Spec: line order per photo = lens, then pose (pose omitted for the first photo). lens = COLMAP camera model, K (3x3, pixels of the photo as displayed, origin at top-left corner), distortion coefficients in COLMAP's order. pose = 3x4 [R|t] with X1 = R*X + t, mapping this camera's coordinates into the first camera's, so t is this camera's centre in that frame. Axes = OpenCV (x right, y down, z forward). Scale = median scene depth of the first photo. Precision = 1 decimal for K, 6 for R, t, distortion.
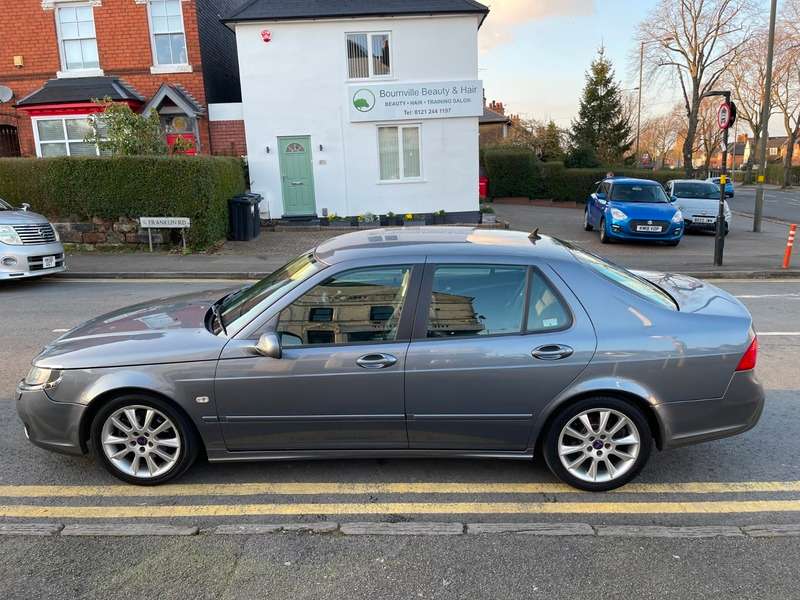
lens RADIAL K [[600.3, 0, 399.6], [0, 600.3, 302.1], [0, 0, 1]] dist [0.081888, -0.109857]
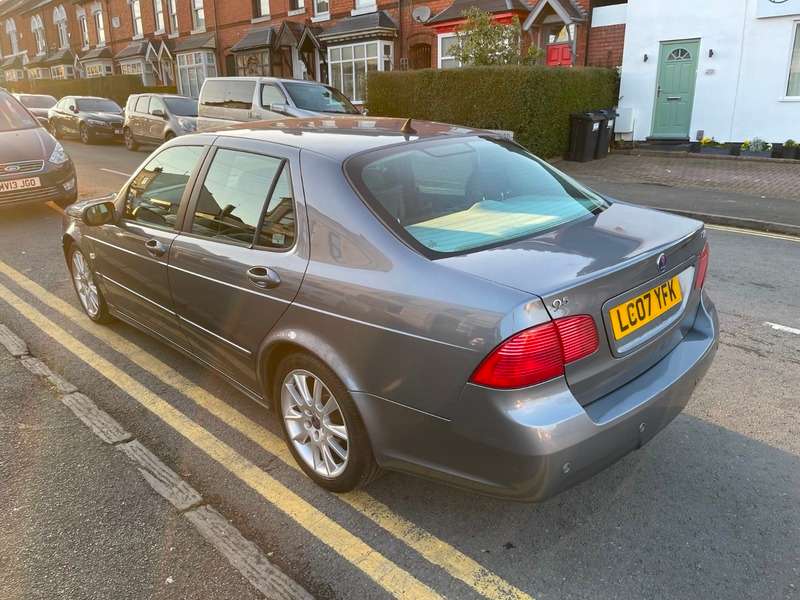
lens RADIAL K [[600.3, 0, 399.9], [0, 600.3, 302.0], [0, 0, 1]] dist [0.081888, -0.109857]
pose [[0.720230, 0.233954, -0.653096, 0.178195], [-0.158803, 0.972022, 0.173074, -0.008827], [0.675315, -0.020940, 0.737232, 0.117442]]
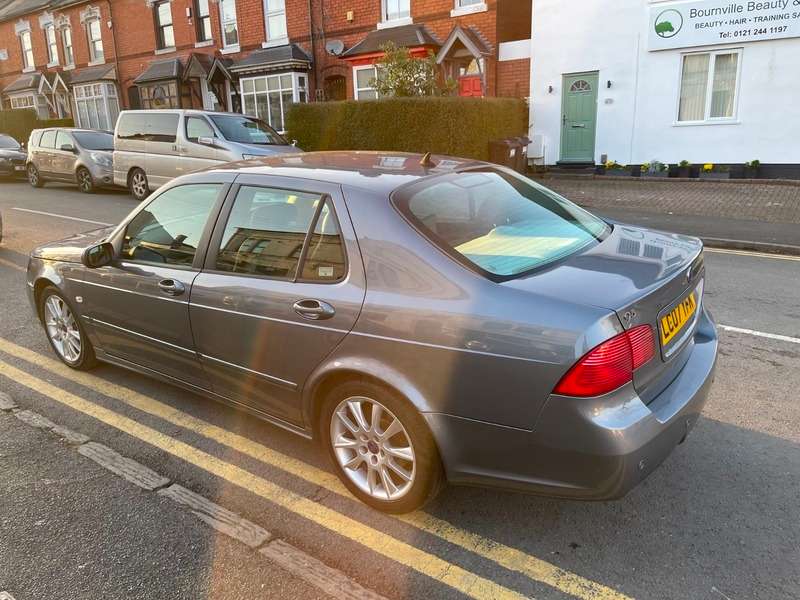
lens RADIAL K [[600.3, 0, 398.2], [0, 600.3, 301.4], [0, 0, 1]] dist [0.081888, -0.109857]
pose [[0.819365, 0.161432, -0.550073, 0.155823], [-0.120459, 0.986593, 0.110108, -0.004849], [0.560473, -0.023957, 0.827826, 0.089781]]
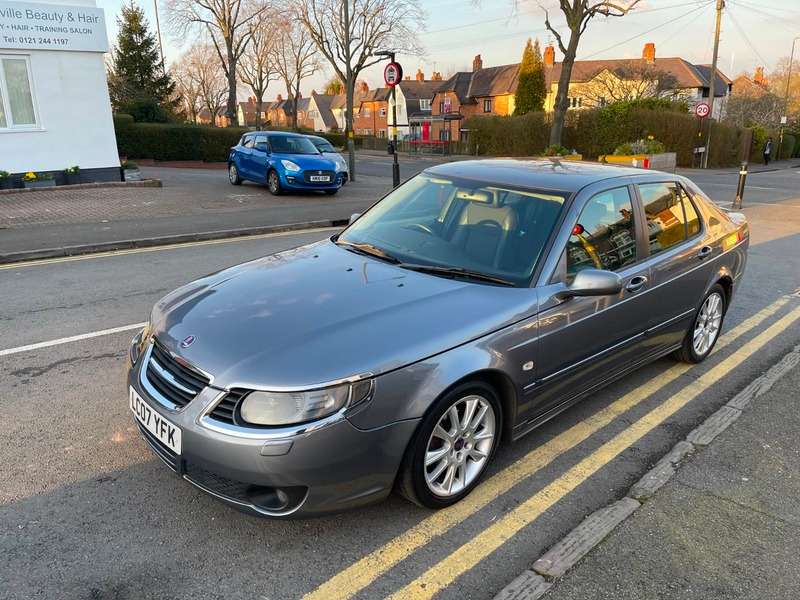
lens RADIAL K [[600.3, 0, 396.4], [0, 600.3, 300.7], [0, 0, 1]] dist [0.081888, -0.109857]
pose [[0.715027, -0.176785, 0.676375, -0.209406], [0.136586, 0.984180, 0.112845, -0.008926], [-0.685624, 0.011696, 0.727862, 0.112286]]
